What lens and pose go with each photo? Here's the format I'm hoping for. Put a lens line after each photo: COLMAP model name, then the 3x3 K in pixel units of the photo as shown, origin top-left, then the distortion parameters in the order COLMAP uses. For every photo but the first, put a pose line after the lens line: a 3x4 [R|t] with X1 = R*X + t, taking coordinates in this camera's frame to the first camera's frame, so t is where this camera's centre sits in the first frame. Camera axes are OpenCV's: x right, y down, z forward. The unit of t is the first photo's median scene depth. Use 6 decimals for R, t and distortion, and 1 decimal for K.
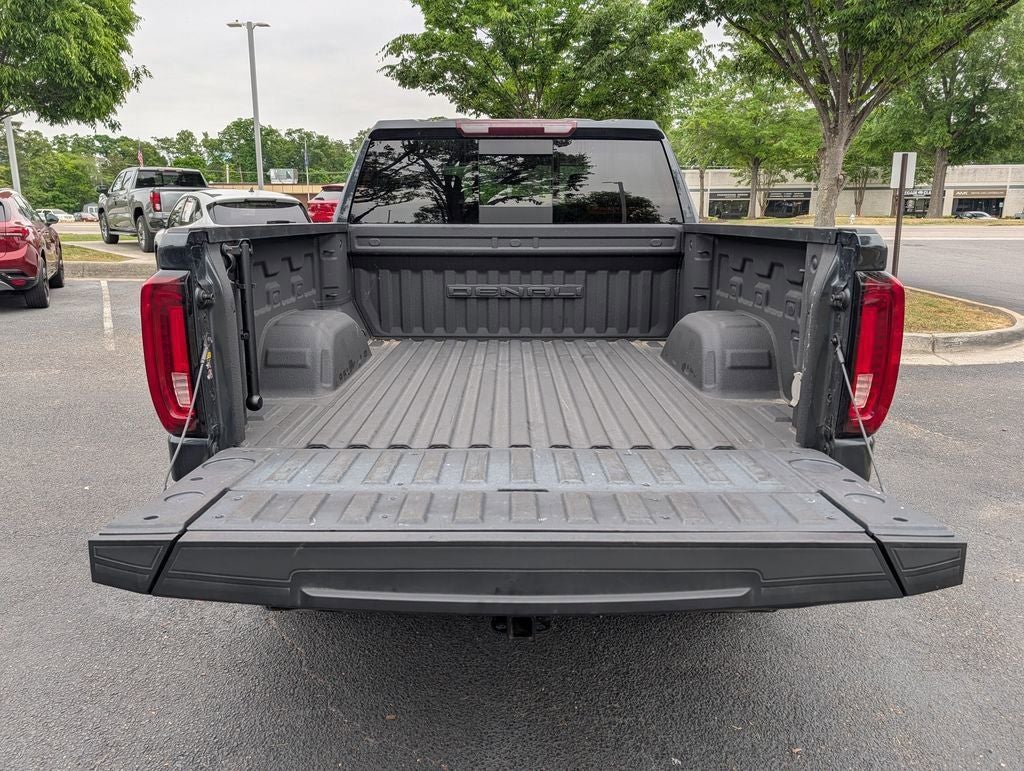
lens RADIAL K [[757.8, 0, 524.8], [0, 757.8, 397.2], [0, 0, 1]] dist [0.016614, -0.016563]
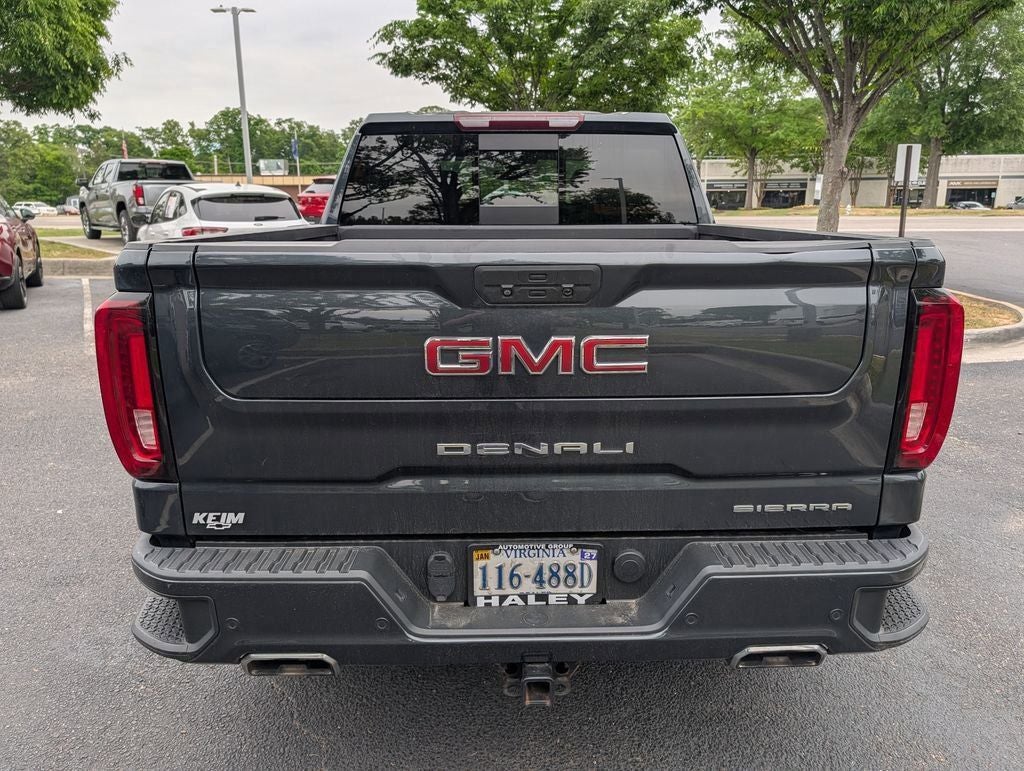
lens RADIAL K [[757.8, 0, 544.5], [0, 757.8, 409.7], [0, 0, 1]] dist [0.016614, -0.016563]
pose [[0.999527, -0.010602, 0.028867, -0.002373], [0.009833, 0.999596, 0.026662, -0.006590], [-0.029138, -0.026366, 0.999228, 0.014999]]
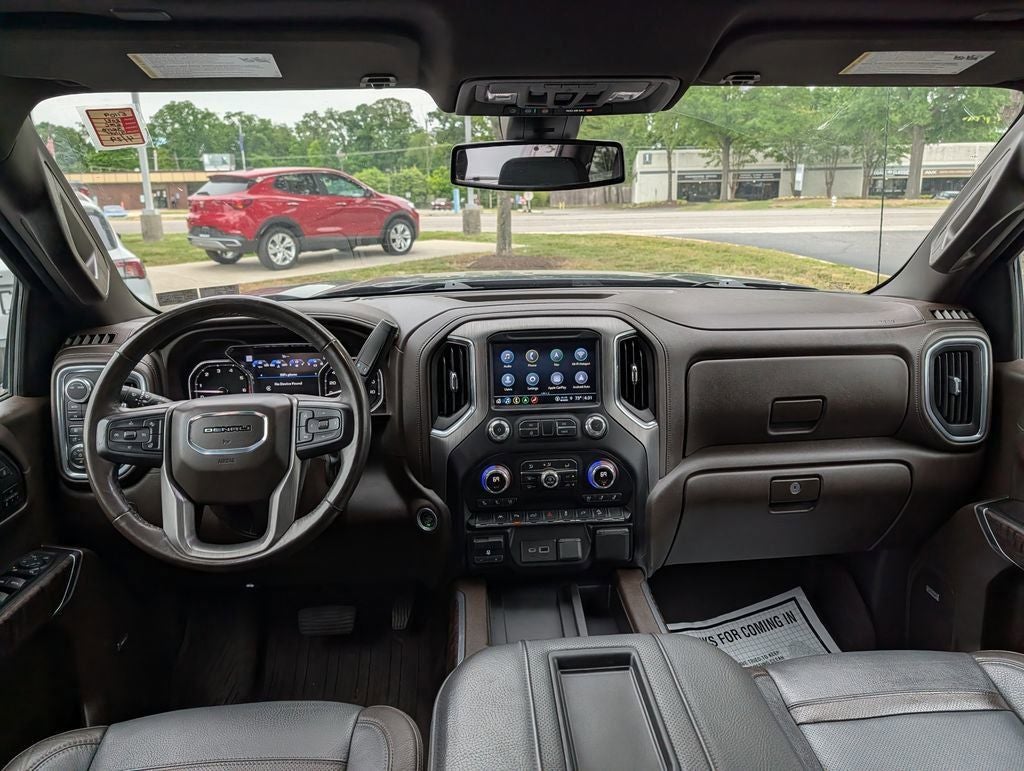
lens RADIAL K [[757.8, 0, 532.7], [0, 757.8, 375.1], [0, 0, 1]] dist [0.016614, -0.016563]
pose [[0.997701, -0.028539, 0.061470, -0.012244], [0.028927, 0.999567, -0.005439, -0.084634], [-0.061288, 0.007204, 0.998094, 0.291997]]
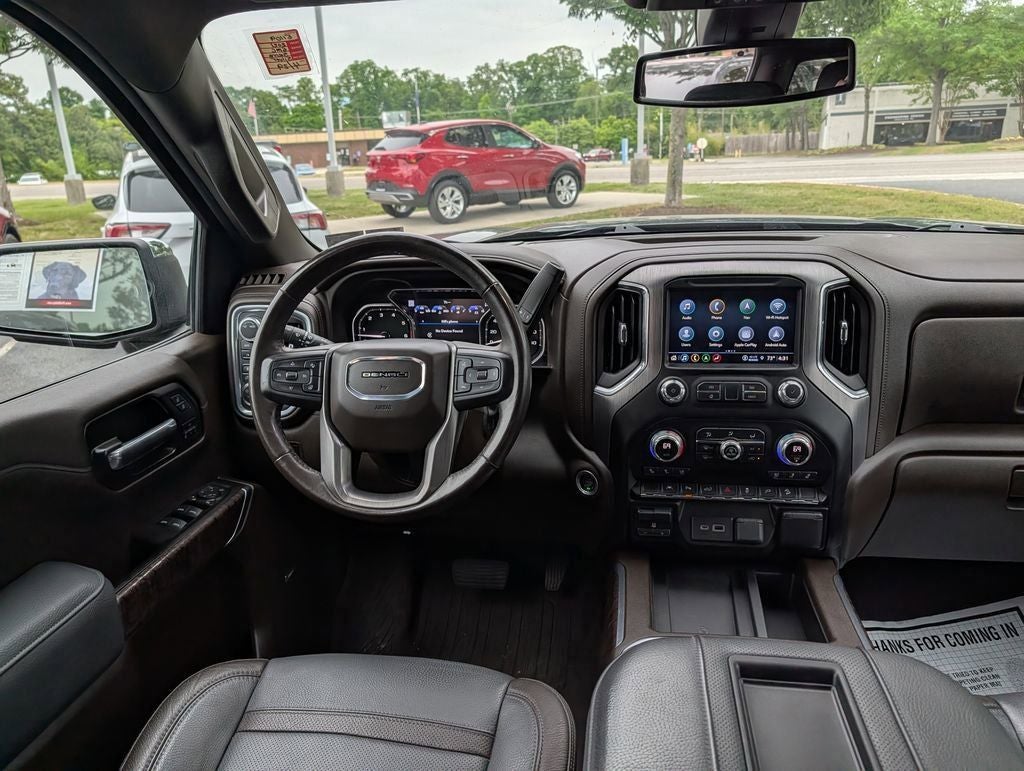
lens RADIAL K [[757.8, 0, 501.7], [0, 757.8, 396.7], [0, 0, 1]] dist [0.016614, -0.016563]
pose [[0.982524, 0.020882, -0.184963, -0.013784], [-0.006699, 0.997011, 0.076975, -0.084061], [0.186018, -0.074391, 0.979726, 0.300620]]
